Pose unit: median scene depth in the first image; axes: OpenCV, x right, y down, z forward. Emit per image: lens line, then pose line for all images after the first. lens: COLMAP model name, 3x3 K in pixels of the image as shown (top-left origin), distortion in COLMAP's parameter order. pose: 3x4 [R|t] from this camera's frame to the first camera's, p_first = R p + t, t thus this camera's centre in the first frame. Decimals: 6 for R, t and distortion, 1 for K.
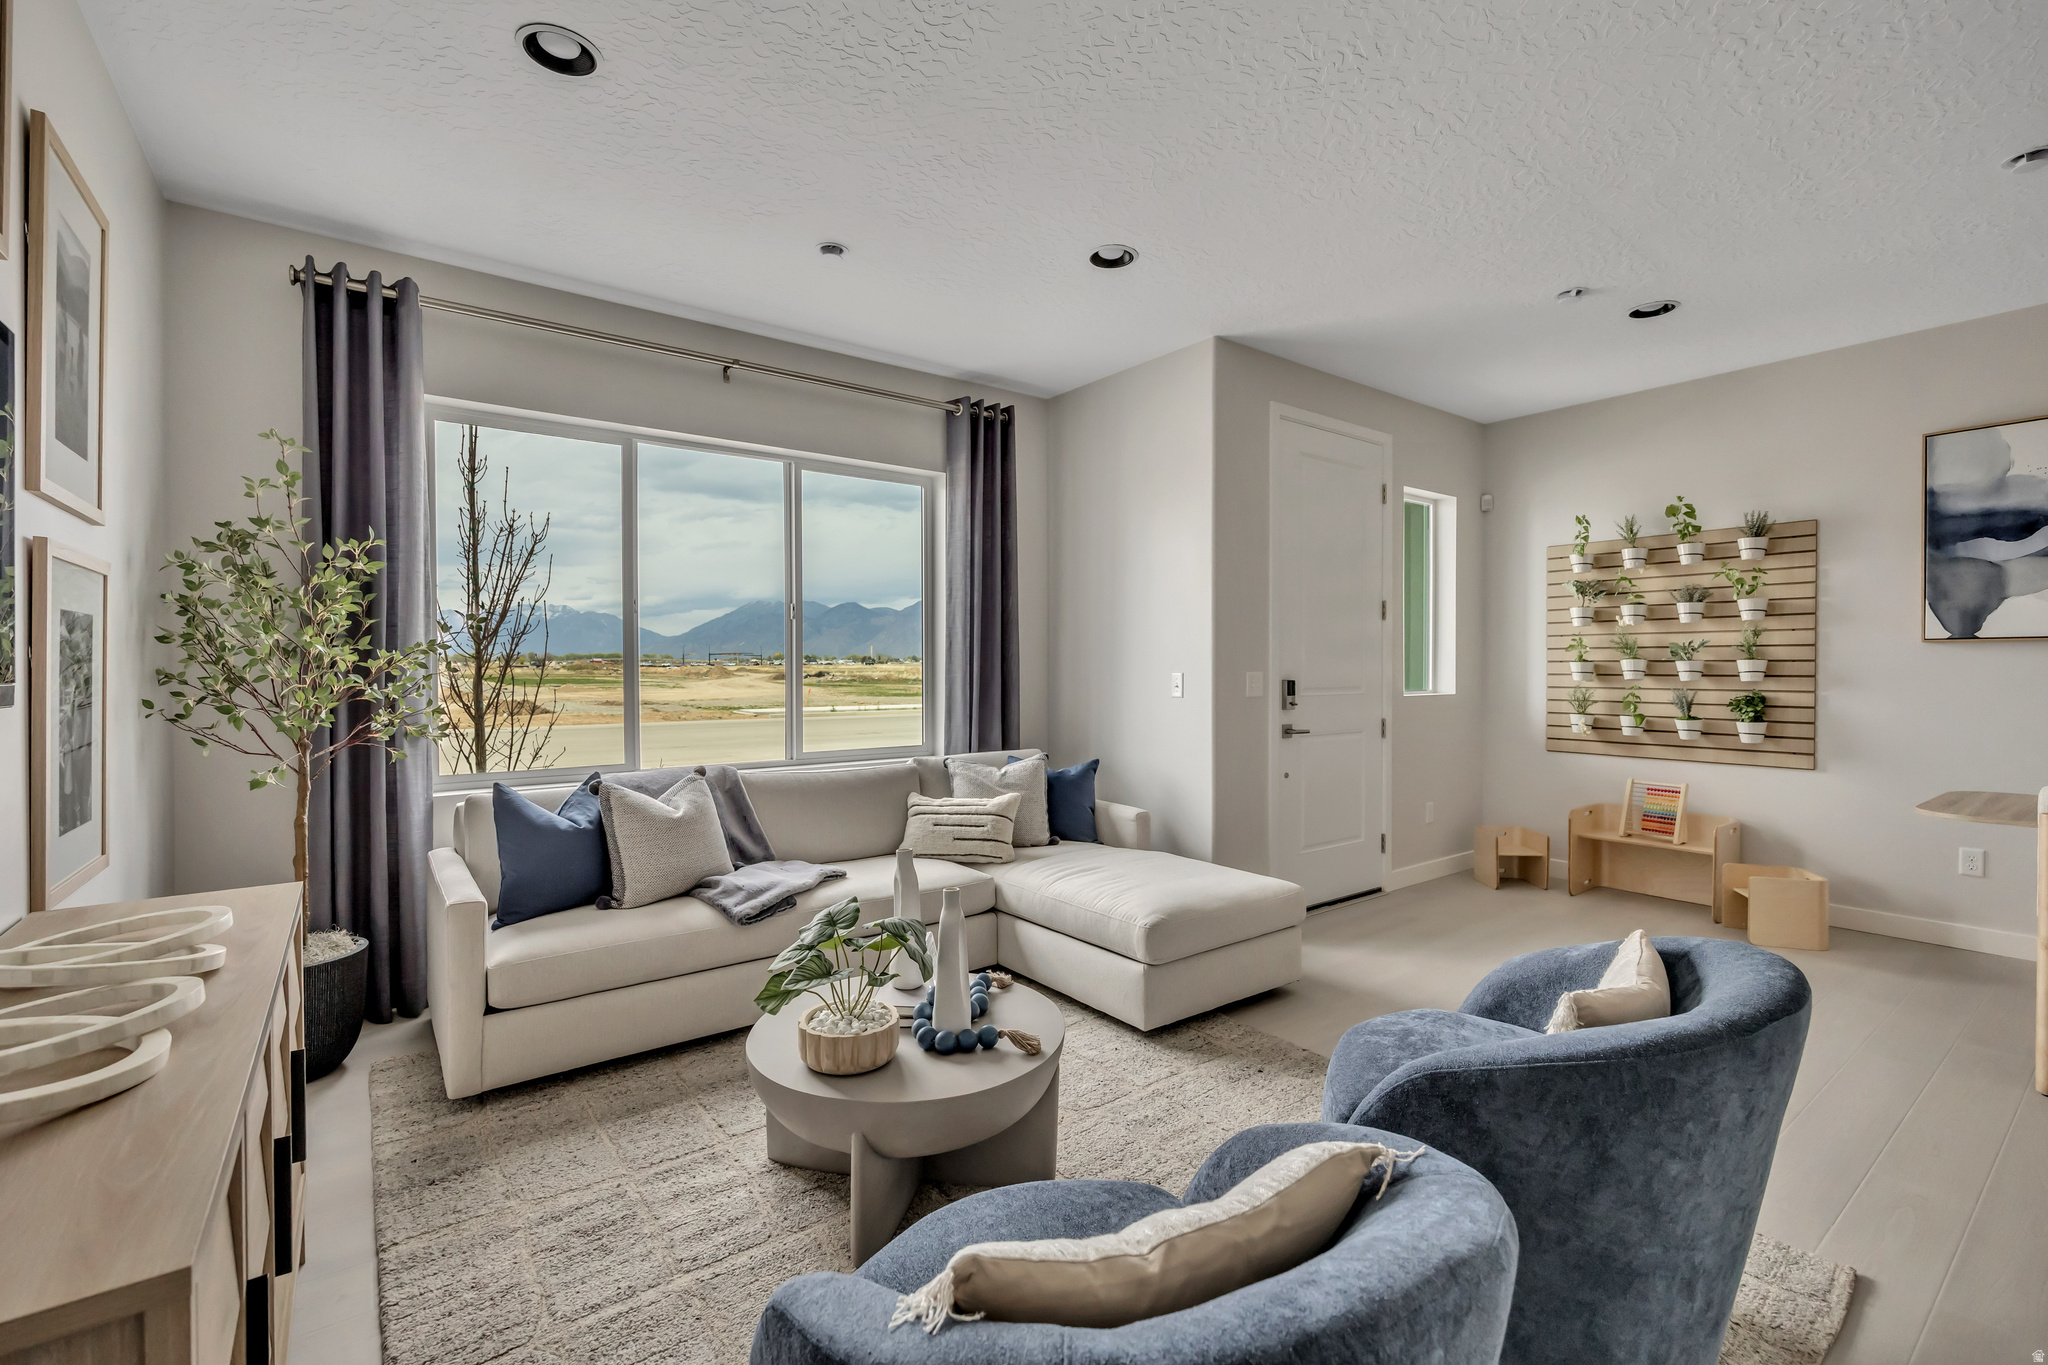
lens RADIAL K [[893.2, 0, 1024.0], [0, 893.2, 673.9], [0, 0, 1]] dist [0.000570, 0.000351]
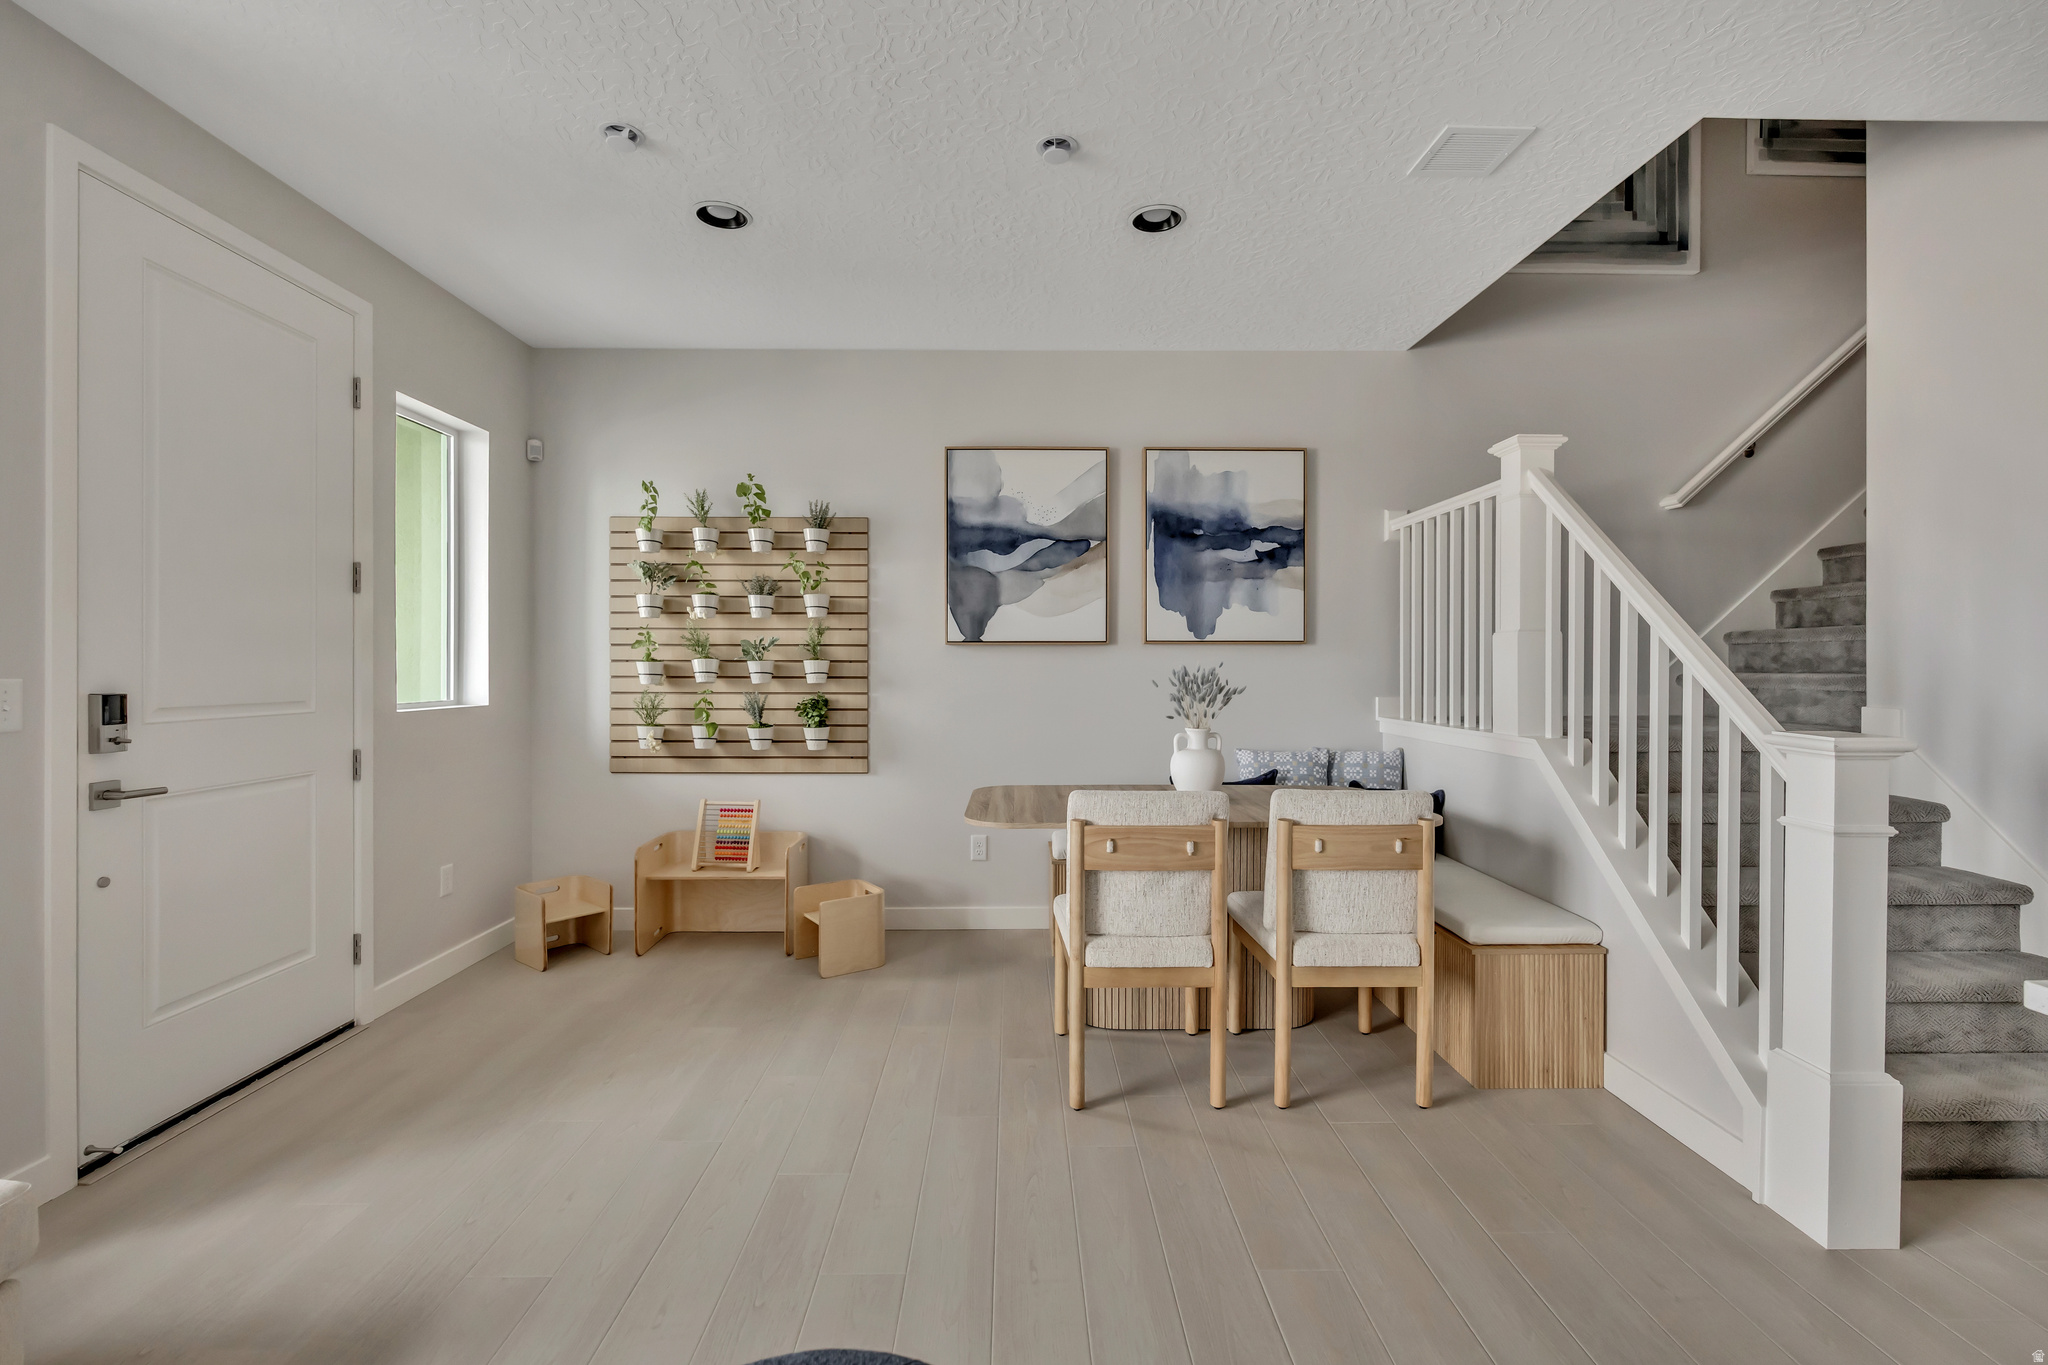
lens RADIAL K [[893.2, 0, 1024.0], [0, 893.2, 673.9], [0, 0, 1]] dist [0.000570, 0.000351]
pose [[0.589948, -0.005769, 0.807421, 0.188128], [0.005342, 0.999980, 0.003242, -0.003351], [-0.807424, 0.002401, 0.589967, 0.273325]]
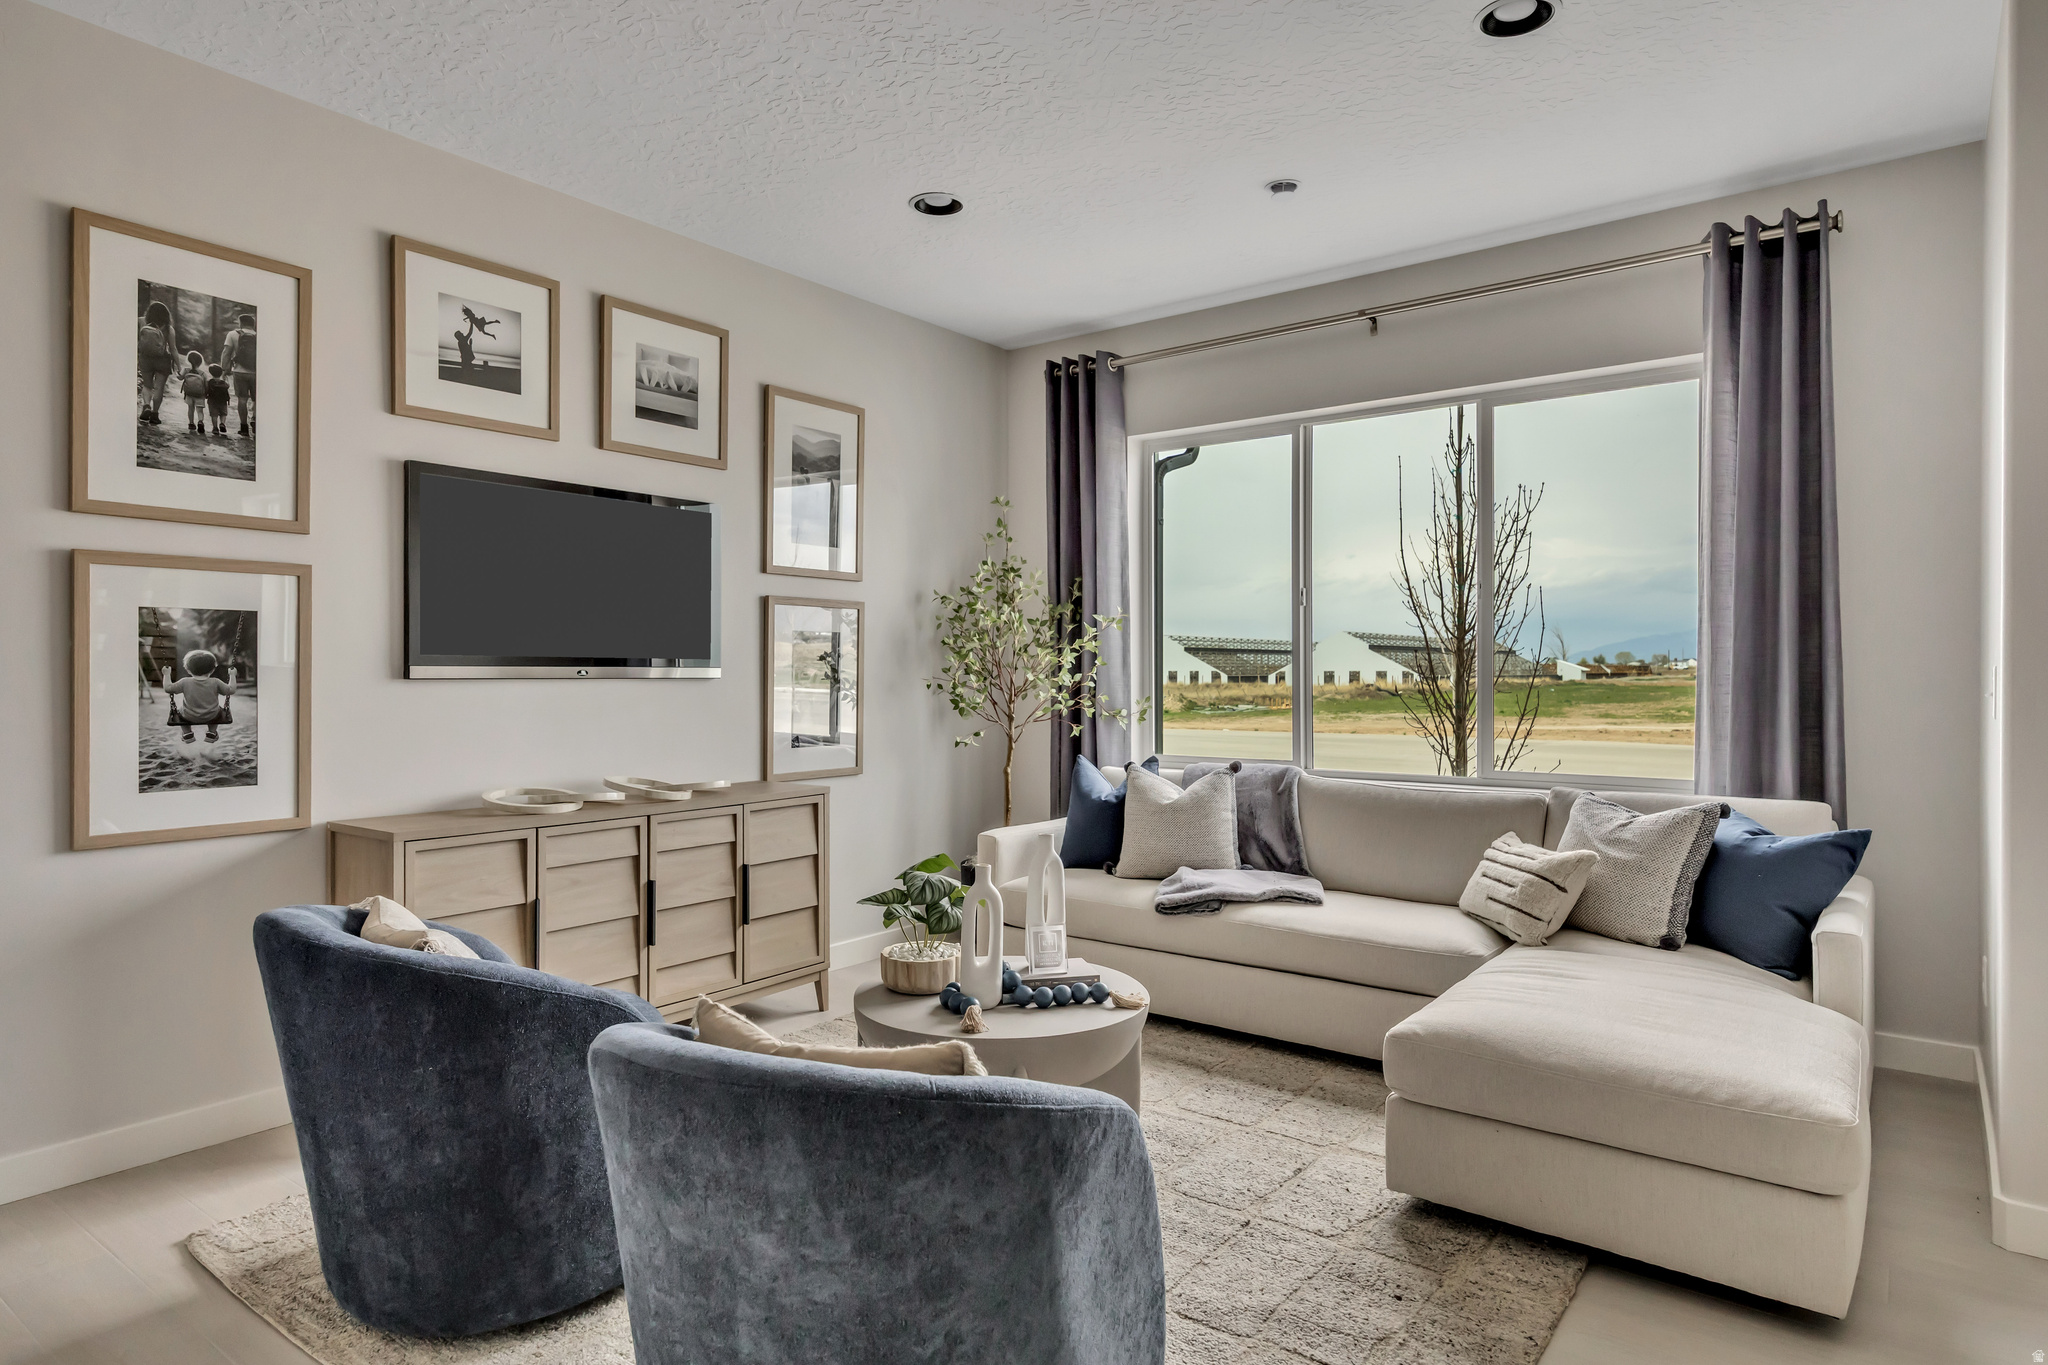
lens RADIAL K [[1146.4, 0, 1024.0], [0, 1146.4, 682.5], [0, 0, 1]] dist [-0.001558, 0.001068]
pose [[0.276793, -0.000436, -0.960929, 0.578150], [-0.017842, 0.999825, -0.005593, 0.022443], [0.960764, 0.018693, 0.276737, 0.327920]]
